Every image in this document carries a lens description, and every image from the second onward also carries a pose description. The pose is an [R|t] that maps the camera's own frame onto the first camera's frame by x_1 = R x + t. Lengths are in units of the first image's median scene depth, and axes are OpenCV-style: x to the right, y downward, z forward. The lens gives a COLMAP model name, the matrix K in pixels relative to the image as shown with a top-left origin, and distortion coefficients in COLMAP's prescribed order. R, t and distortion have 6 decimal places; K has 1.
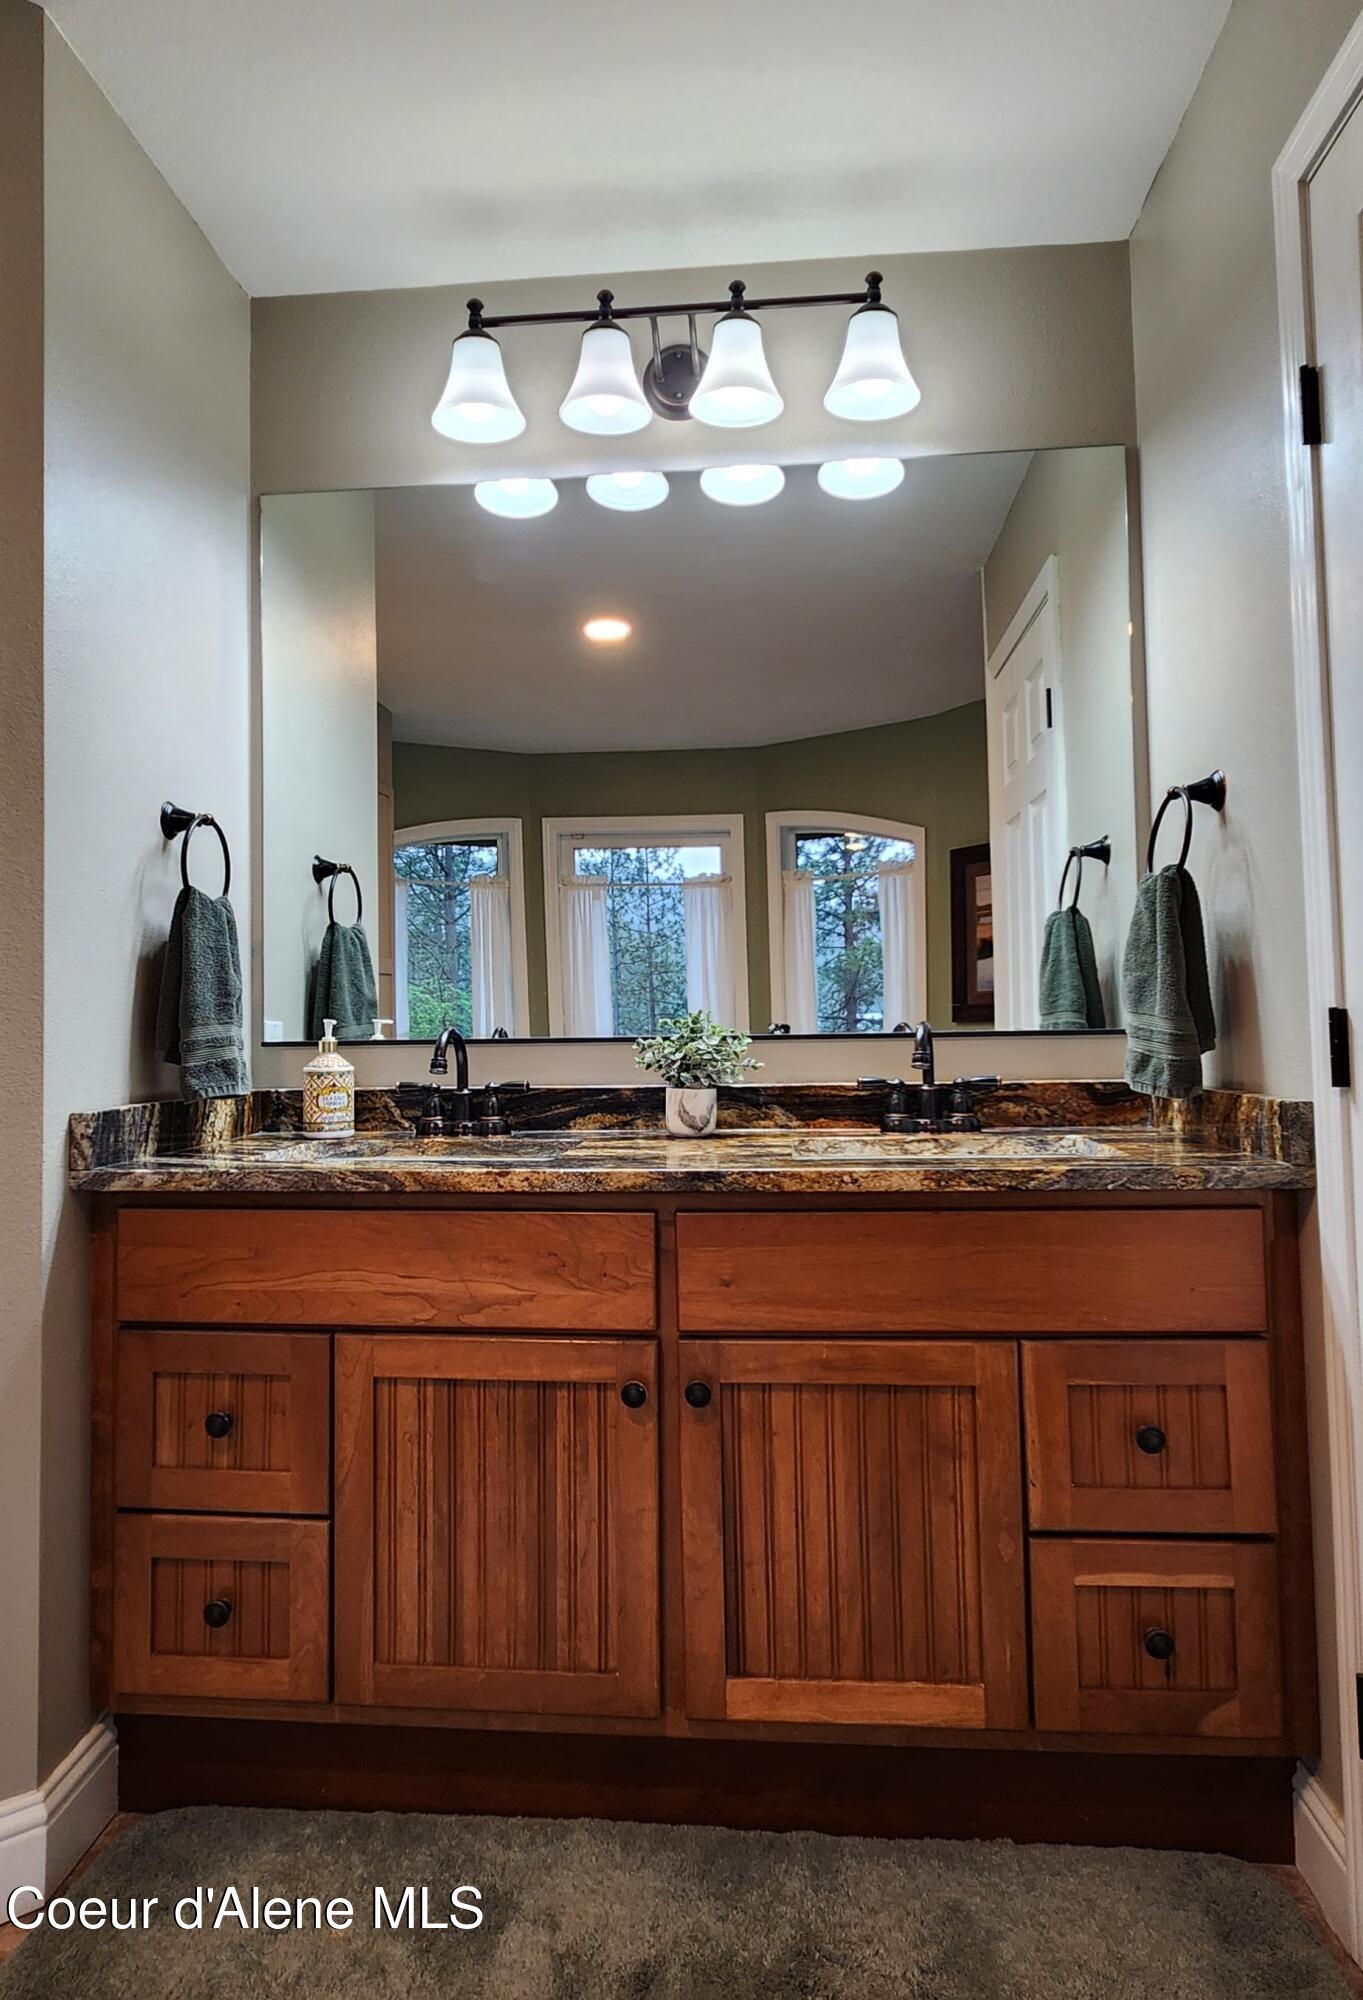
lens RADIAL K [[1151.5, 0, 681.5], [0, 1151.5, 1000.0], [0, 0, 1]] dist [0.002998, -0.000778]
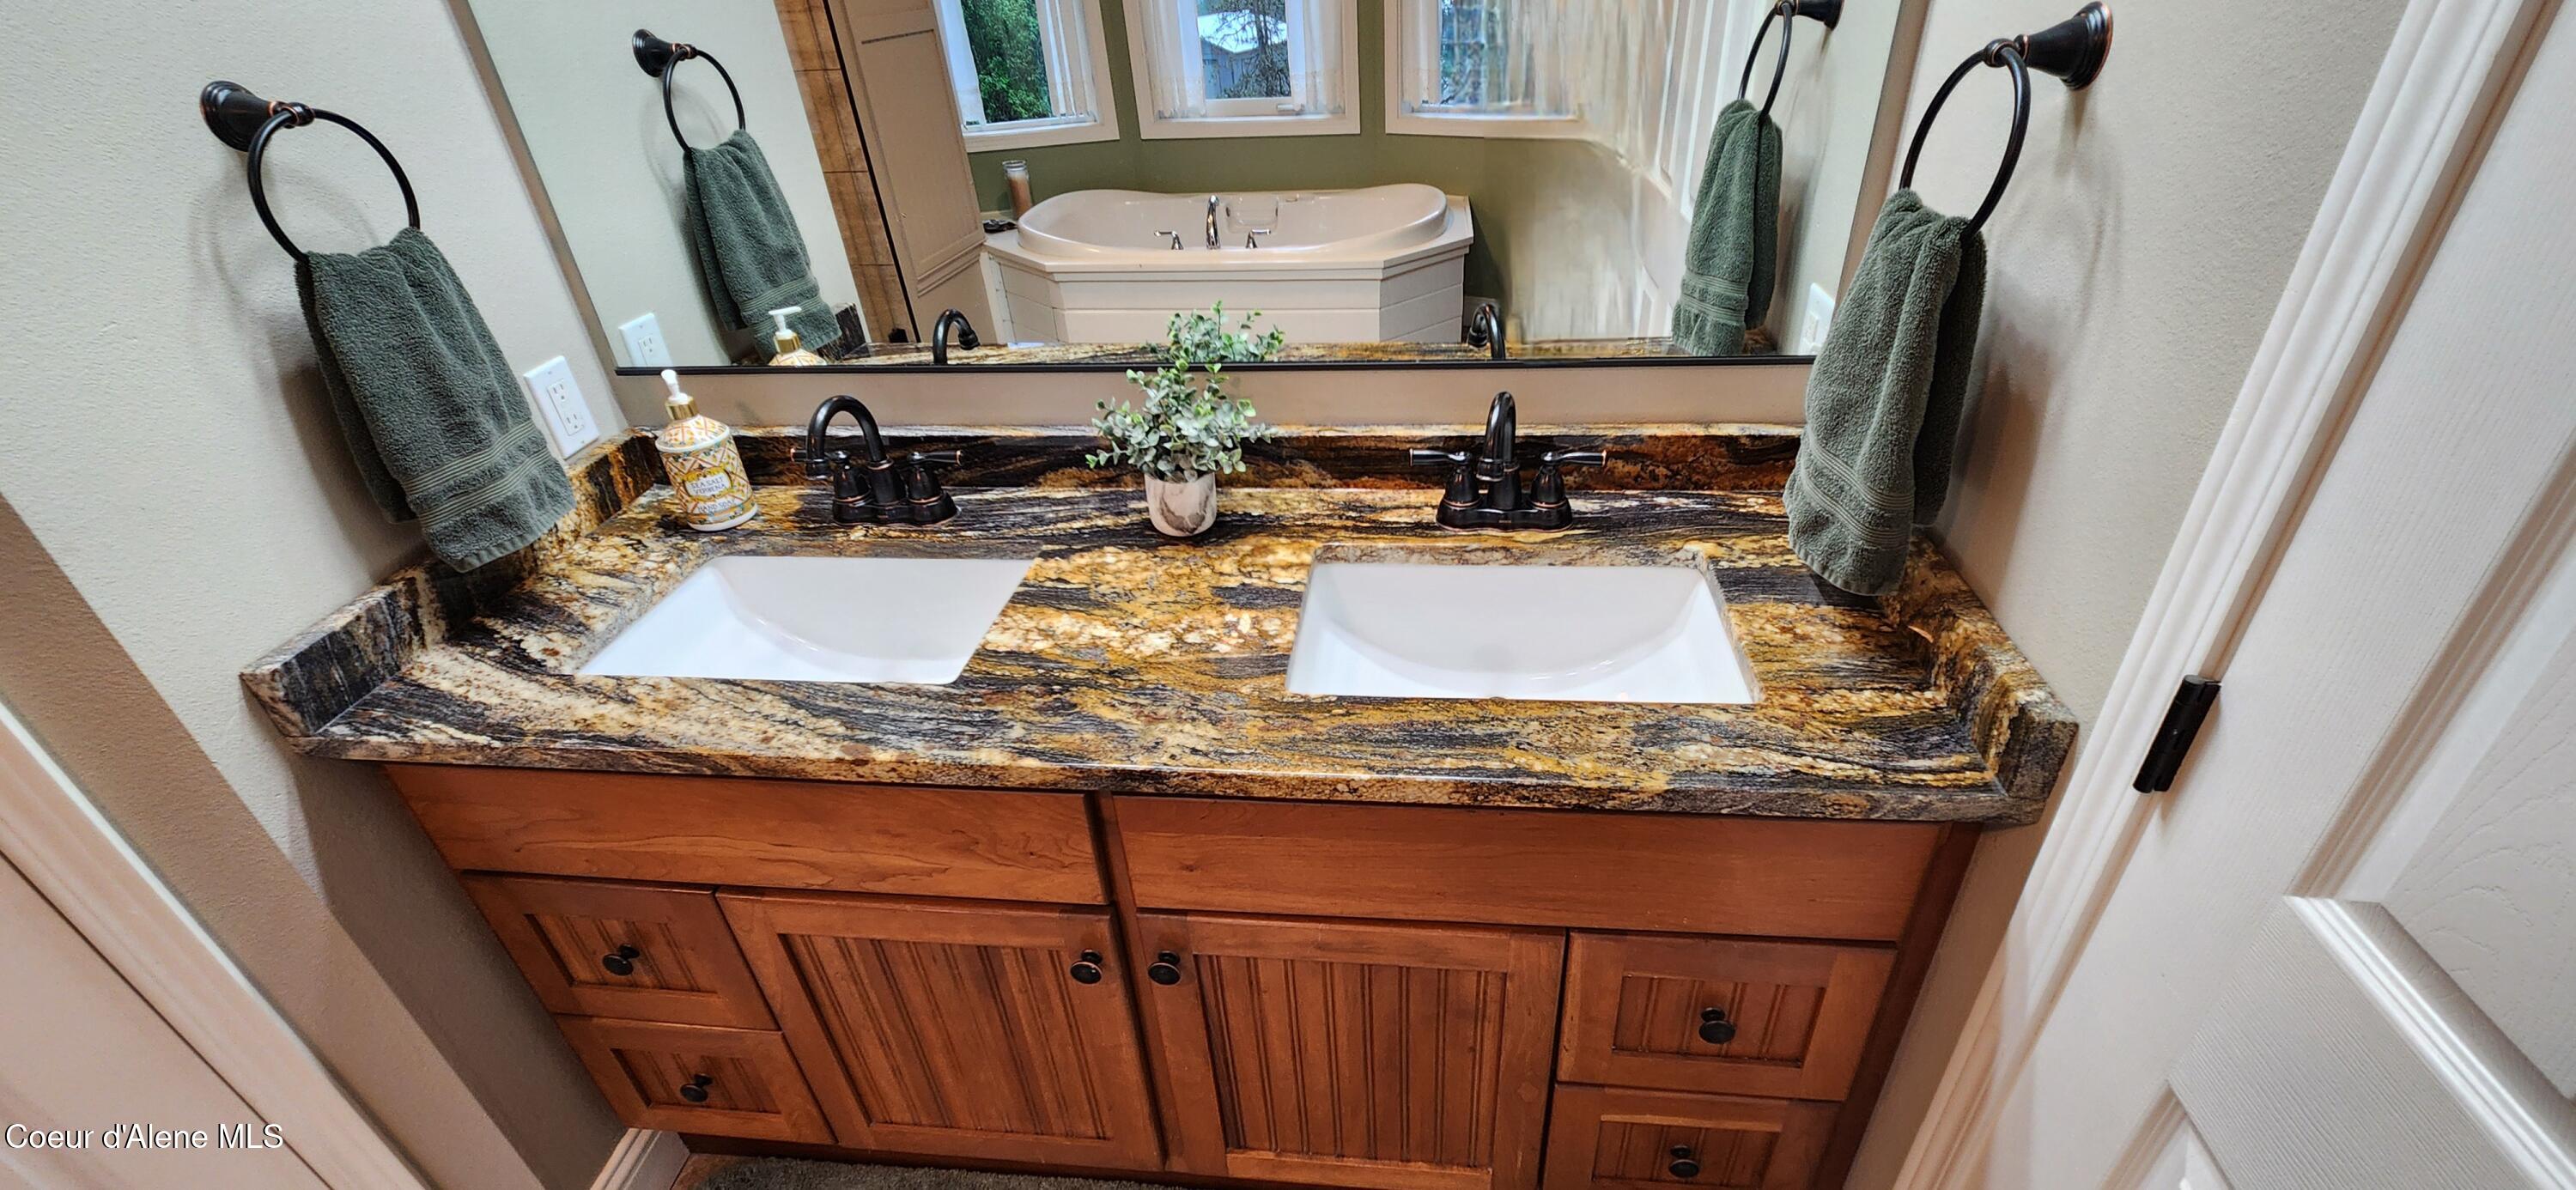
lens RADIAL K [[1036.5, 0, 1303.0], [0, 1036.5, 606.2], [0, 0, 1]] dist [0.000774, 0.000008]
pose [[0.999455, -0.015538, -0.029120, 0.134479], [0.028867, 0.839248, 0.542982, -0.262762], [0.016002, -0.543527, 0.839239, 0.516443]]
